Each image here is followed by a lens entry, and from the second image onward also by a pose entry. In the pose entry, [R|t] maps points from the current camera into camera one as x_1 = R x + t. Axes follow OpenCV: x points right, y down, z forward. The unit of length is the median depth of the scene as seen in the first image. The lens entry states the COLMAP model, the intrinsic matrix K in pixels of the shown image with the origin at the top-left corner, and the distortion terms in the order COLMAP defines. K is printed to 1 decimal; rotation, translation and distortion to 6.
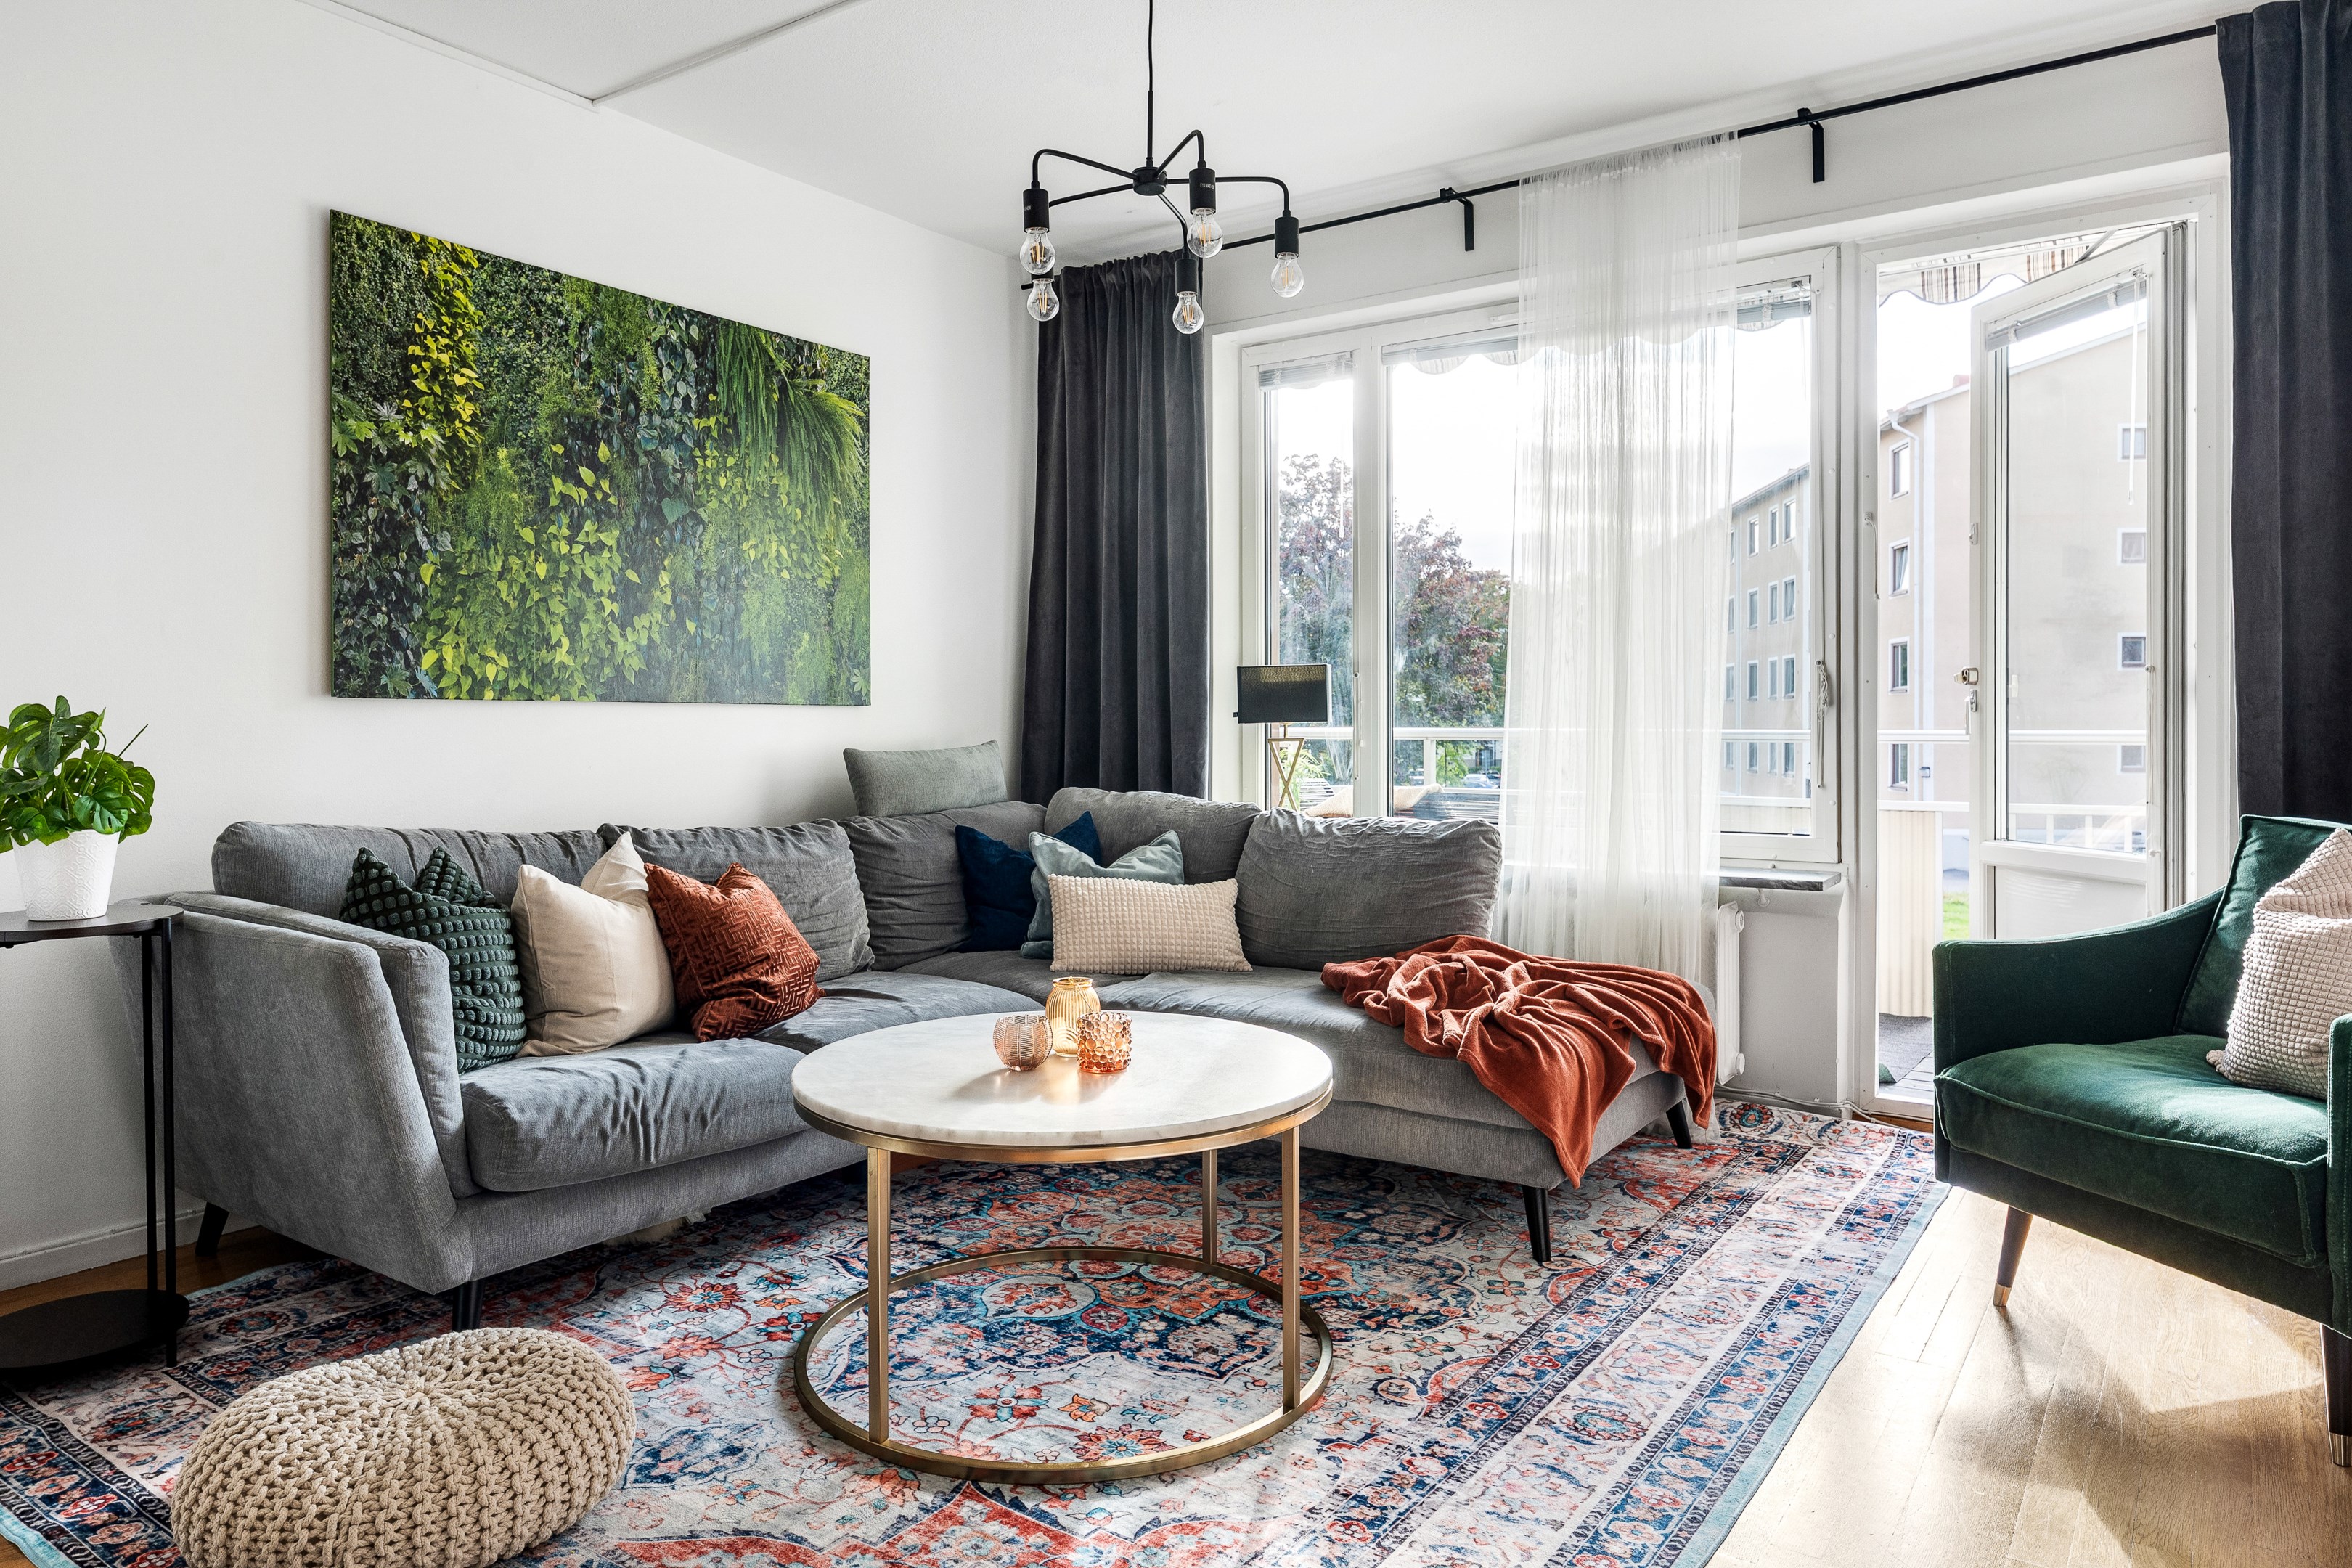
lens RADIAL K [[1531.5, 0, 1177.6], [0, 1531.5, 763.5], [0, 0, 1]] dist [-0.001287, 0.001889]
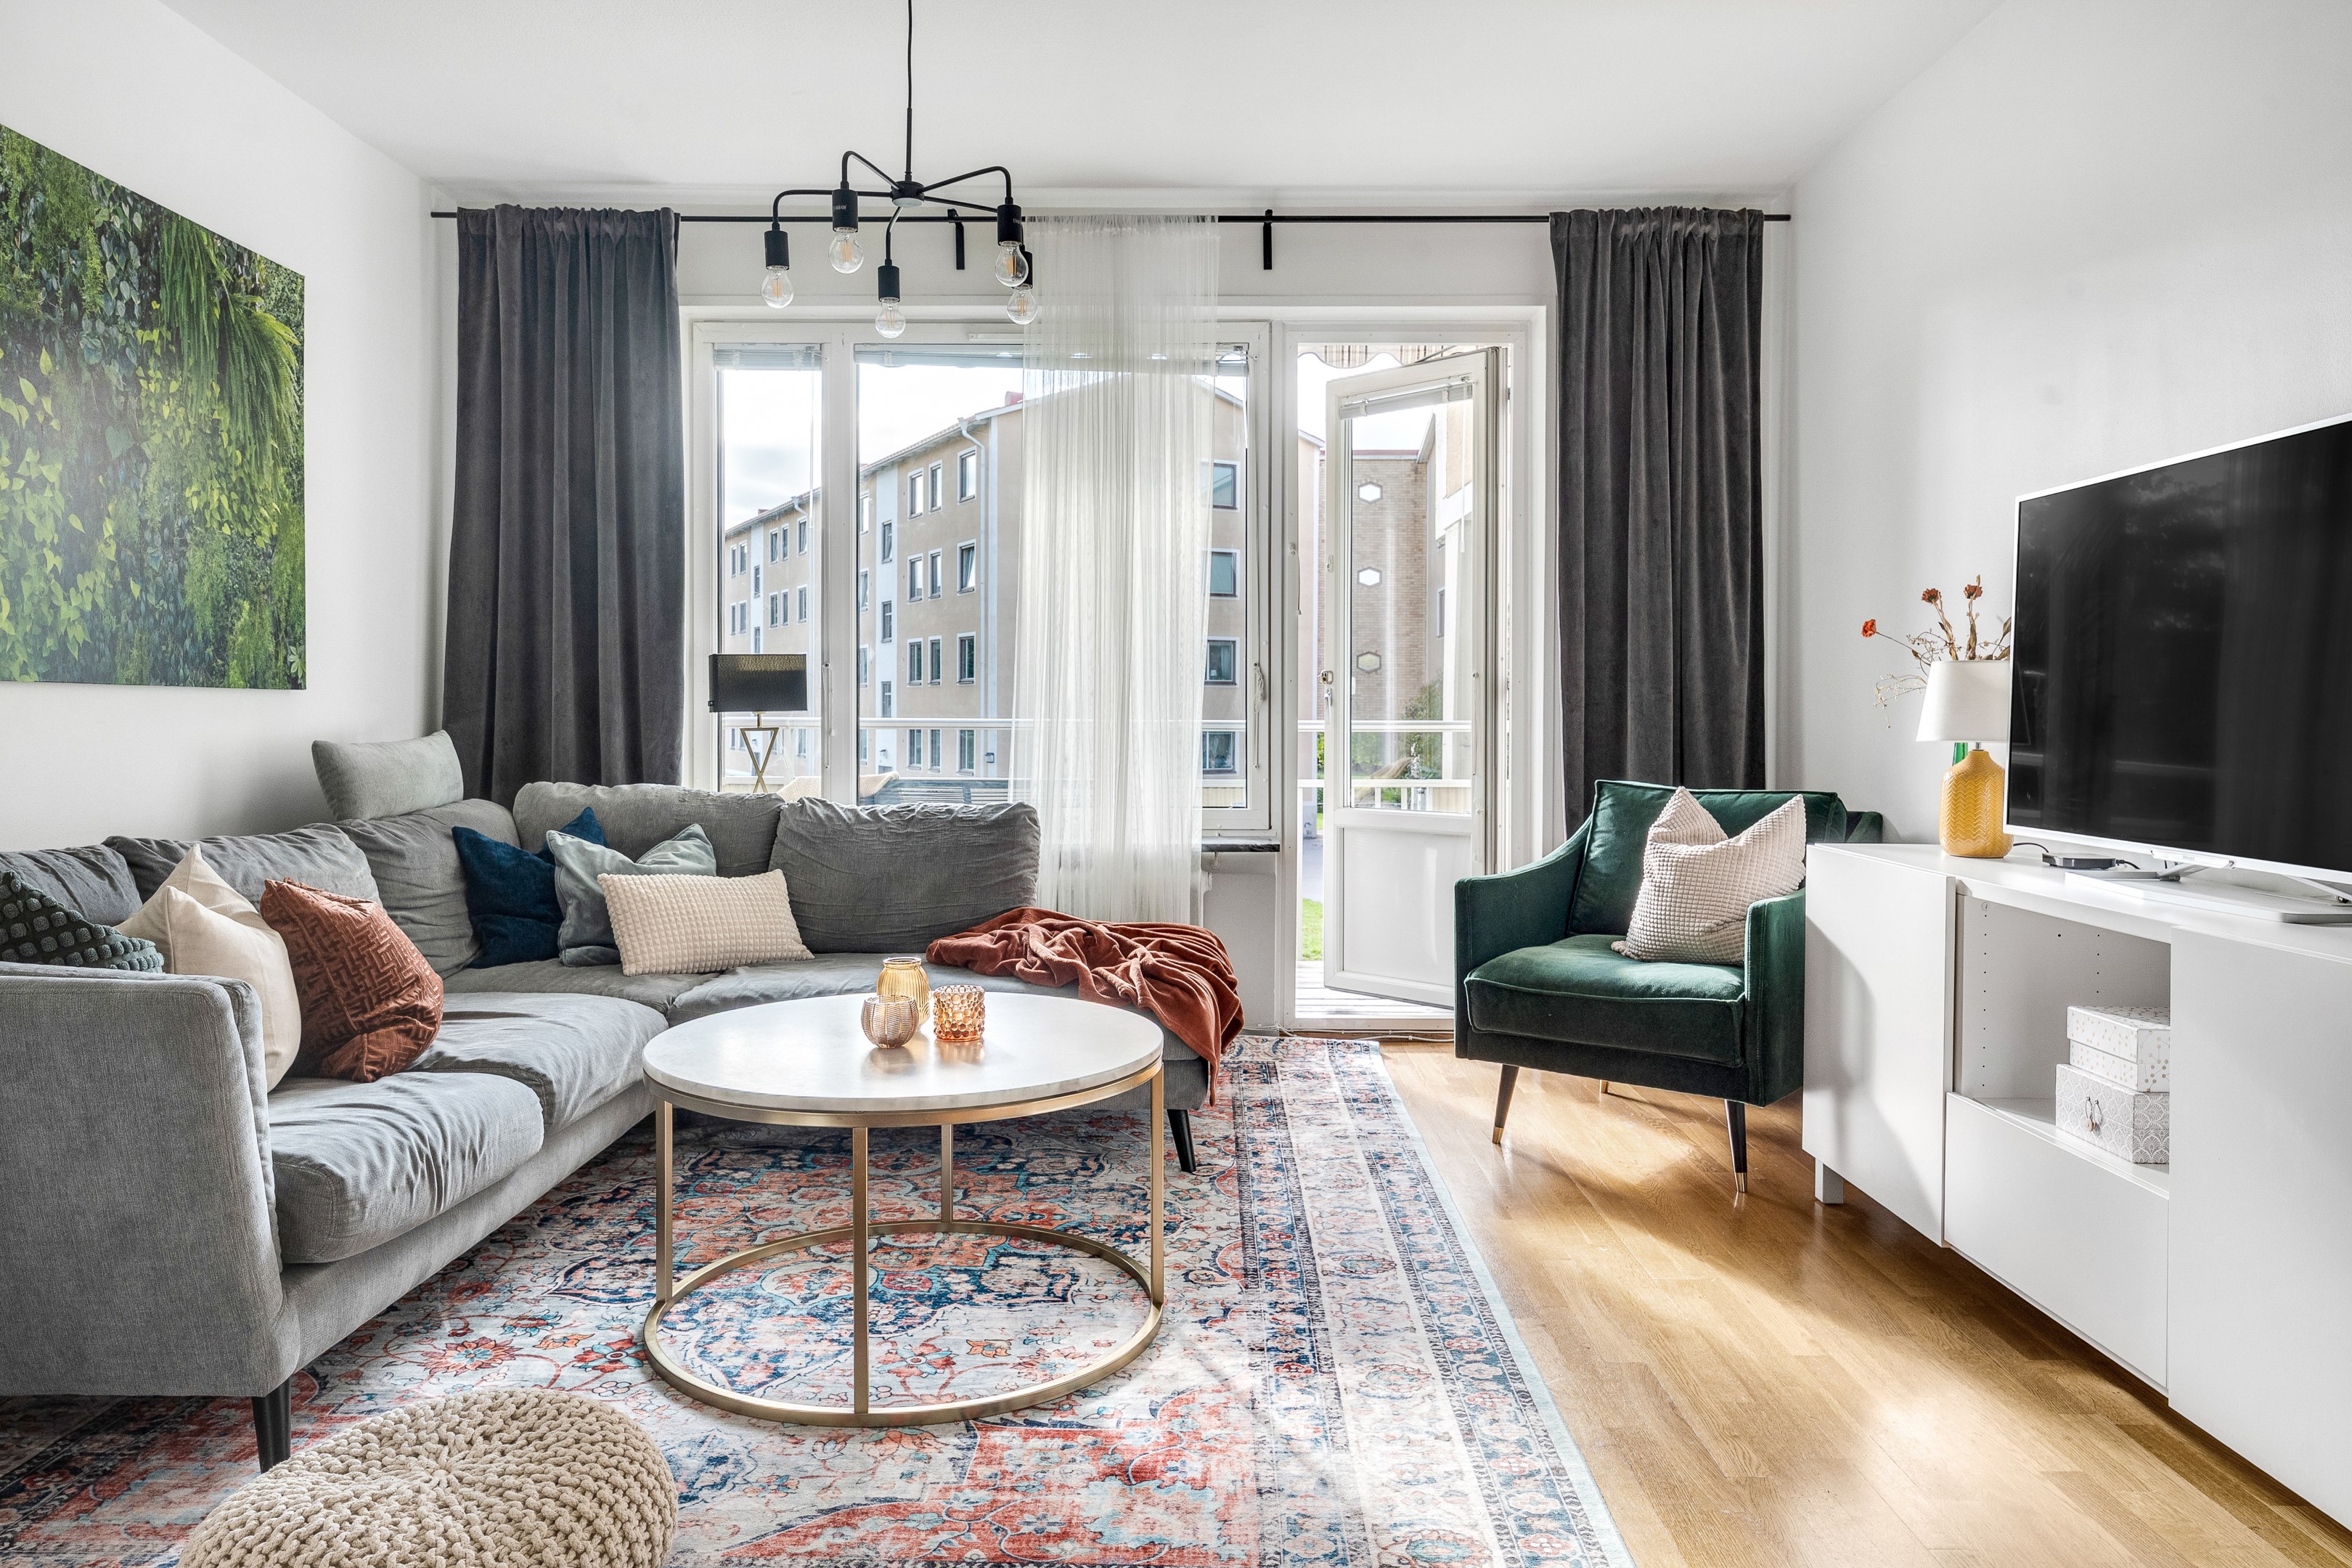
lens RADIAL K [[1617.9, 0, 1166.1], [0, 1617.9, 765.9], [0, 0, 1]] dist [-0.002907, 0.002230]
pose [[0.814424, -0.015349, 0.580067, -0.393346], [0.010764, 0.999878, 0.011344, -0.001006], [-0.580170, -0.002995, 0.814490, -0.001257]]
